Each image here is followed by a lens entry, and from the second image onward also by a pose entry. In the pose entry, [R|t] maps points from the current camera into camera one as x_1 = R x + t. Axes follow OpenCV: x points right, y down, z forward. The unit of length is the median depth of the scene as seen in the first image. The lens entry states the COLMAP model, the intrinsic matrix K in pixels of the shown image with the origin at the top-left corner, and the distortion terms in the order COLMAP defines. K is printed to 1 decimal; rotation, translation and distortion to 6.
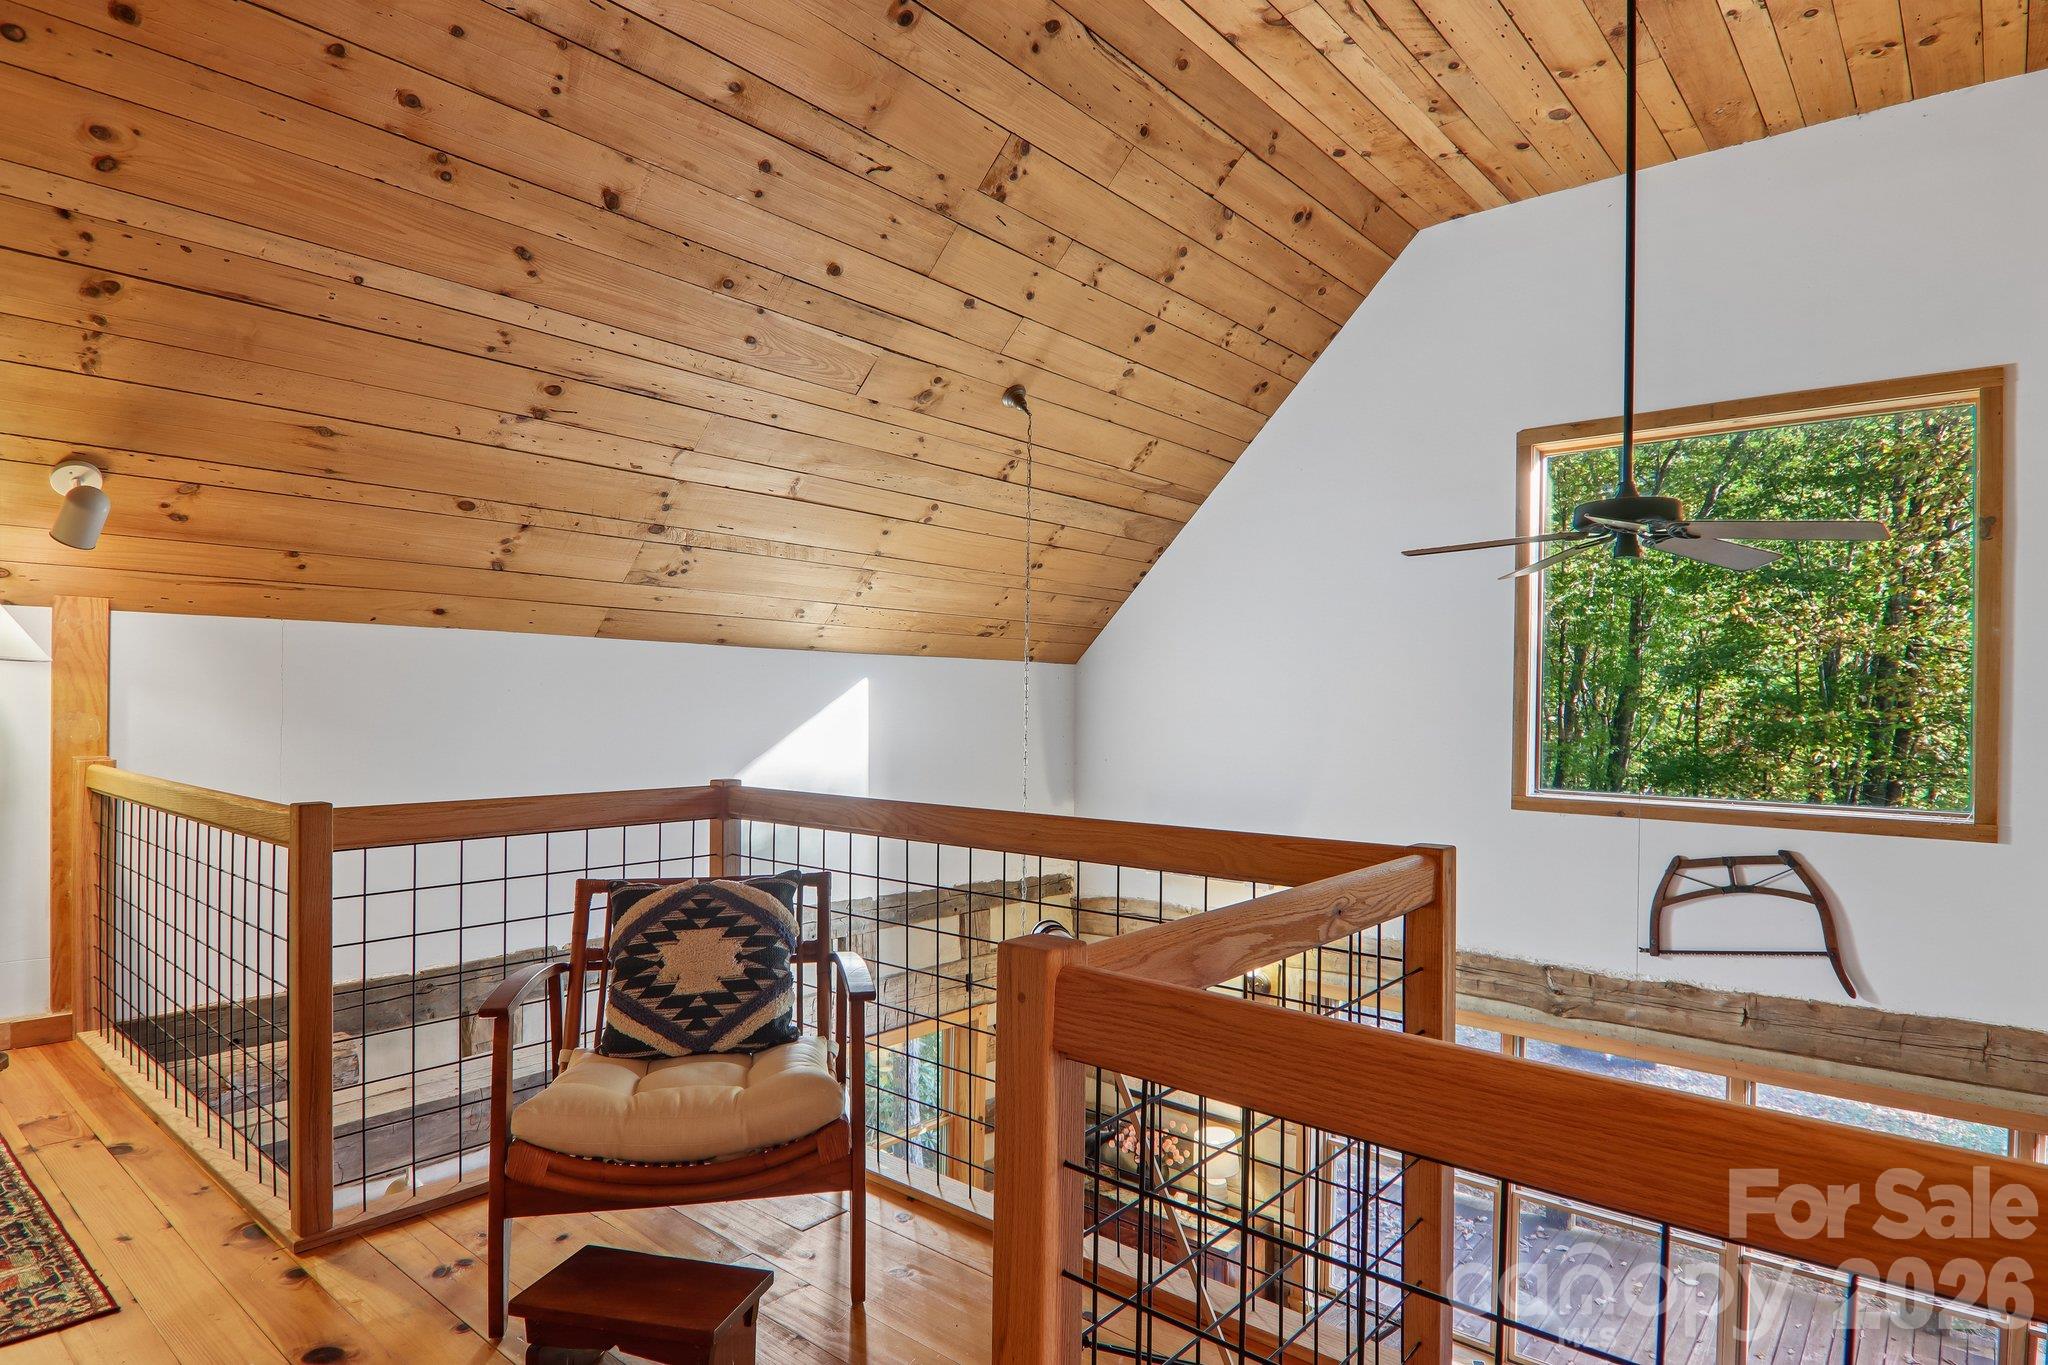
lens RADIAL K [[1135.6, 0, 1028.9], [0, 1135.6, 703.3], [0, 0, 1]] dist [0.006230, -0.021908]
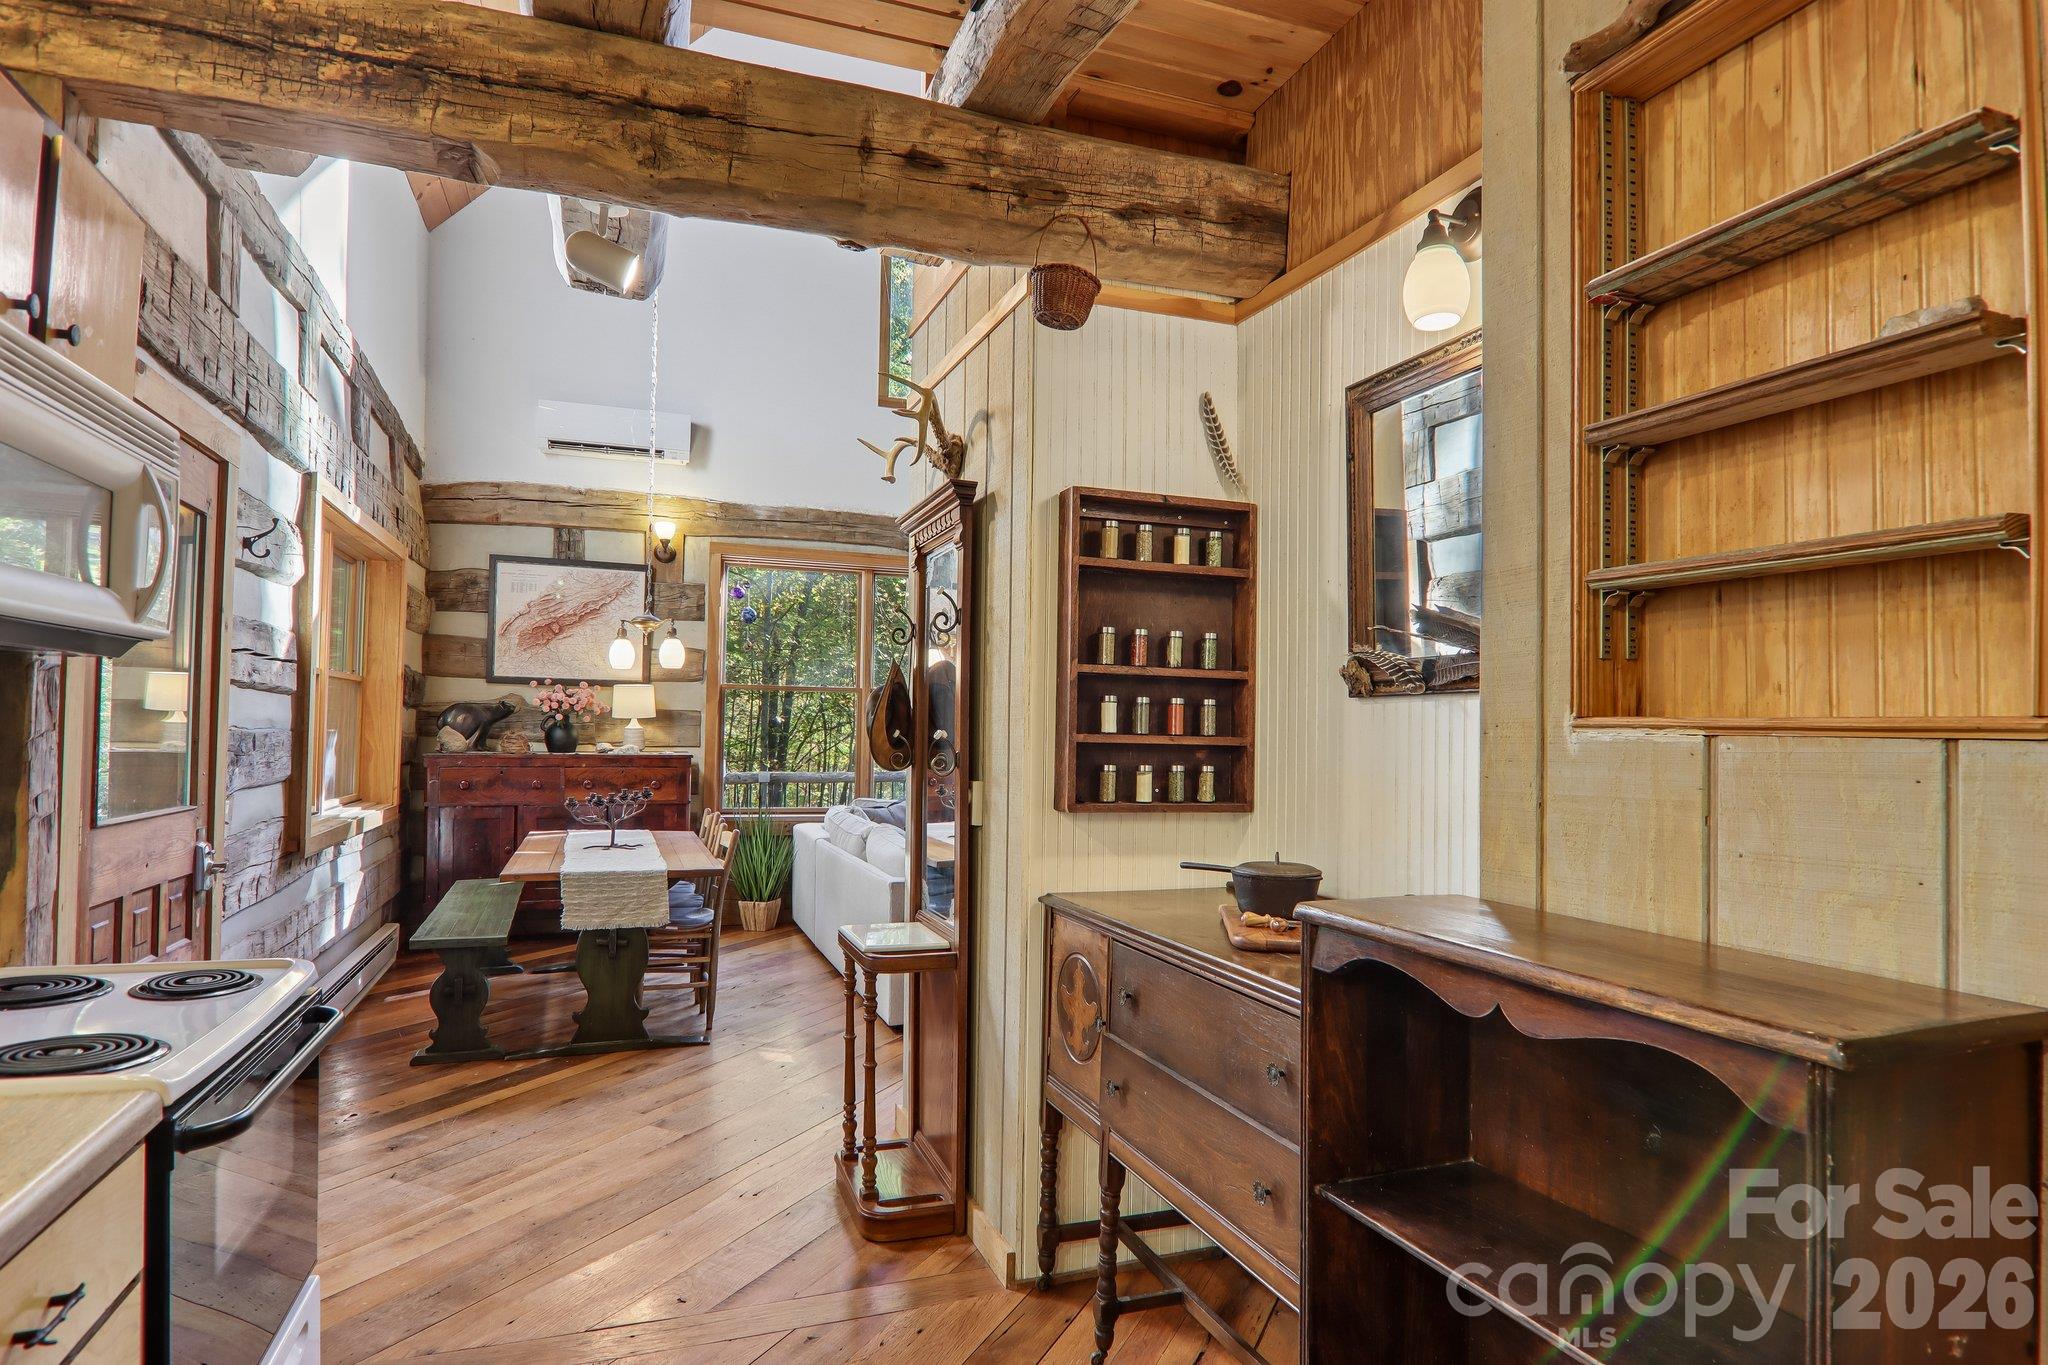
lens RADIAL K [[1135.6, 0, 1028.9], [0, 1135.6, 703.3], [0, 0, 1]] dist [0.006230, -0.021908]
pose [[0.486664, 0.013804, 0.873480, -0.857803], [-0.005750, 0.999904, -0.012598, 0.587907], [-0.873570, 0.001108, 0.486697, 0.211180]]
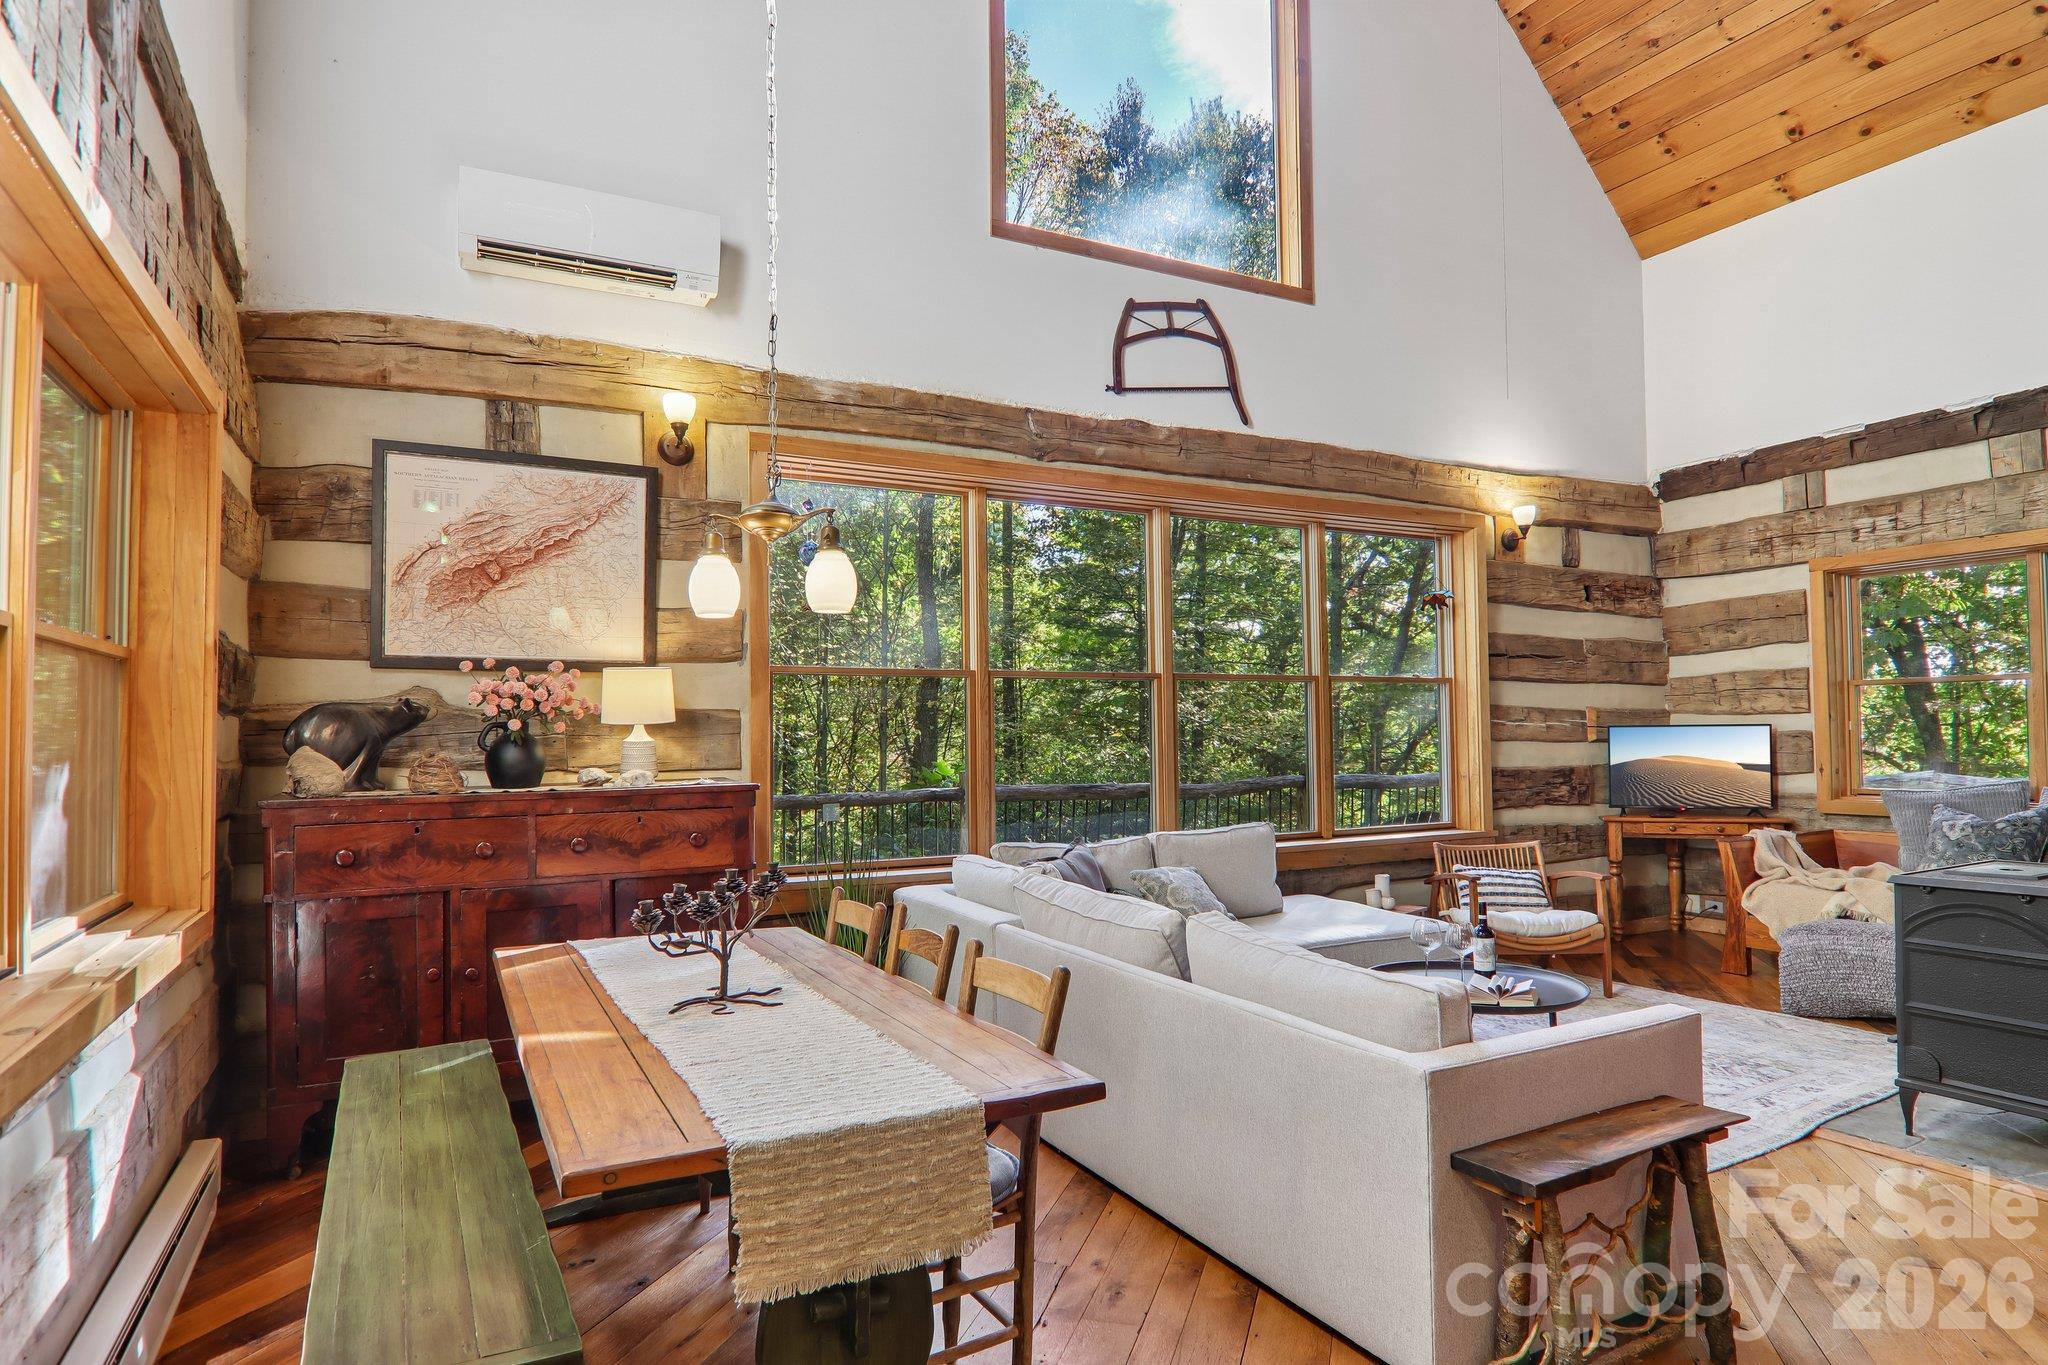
lens RADIAL K [[1135.6, 0, 1028.9], [0, 1135.6, 703.3], [0, 0, 1]] dist [0.006230, -0.021908]
pose [[0.366876, 0.004931, 0.930257, -0.495049], [0.018563, 0.999748, -0.012620, 0.592341], [-0.930084, 0.021898, 0.366692, 0.814779]]
